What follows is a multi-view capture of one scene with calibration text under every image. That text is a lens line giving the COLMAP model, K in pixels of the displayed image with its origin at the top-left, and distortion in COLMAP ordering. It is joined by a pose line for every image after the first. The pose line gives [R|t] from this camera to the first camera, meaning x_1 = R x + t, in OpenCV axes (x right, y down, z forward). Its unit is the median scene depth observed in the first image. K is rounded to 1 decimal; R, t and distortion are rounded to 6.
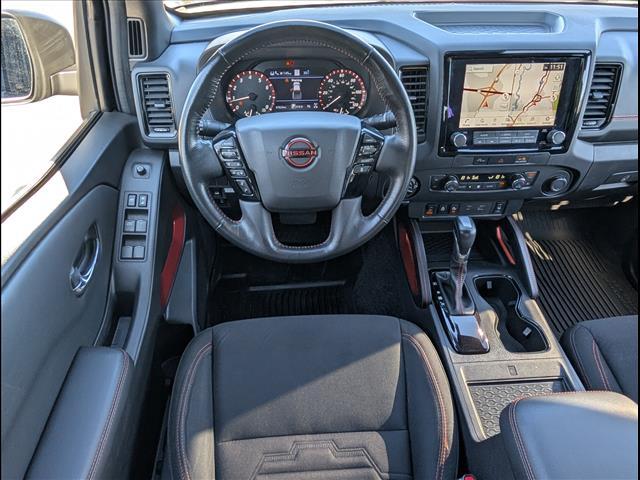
lens RADIAL K [[424.0, 0, 320.0], [0, 424.0, 240.0], [0, 0, 1]] dist [0.006977, -0.000399]
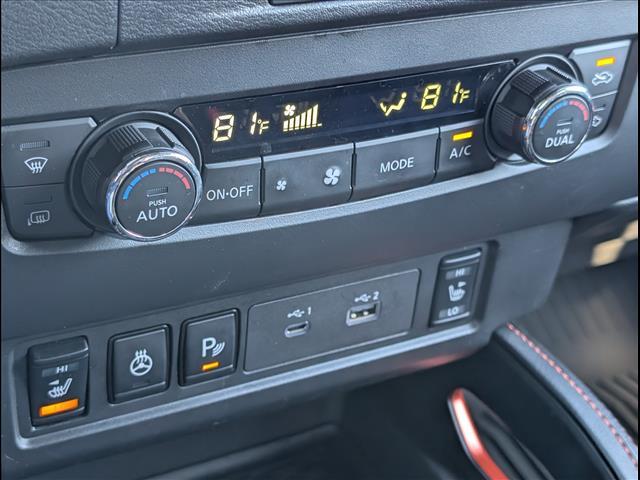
lens RADIAL K [[1130.6, 0, 320.0], [0, 1130.6, 240.0], [0, 0, 1]] dist [-0.005009, -0.023645]
pose [[0.904452, -0.156299, 0.396909, 0.218025], [0.219979, 0.968089, -0.120051, -0.059672], [-0.365480, 0.195892, 0.909973, 0.674958]]
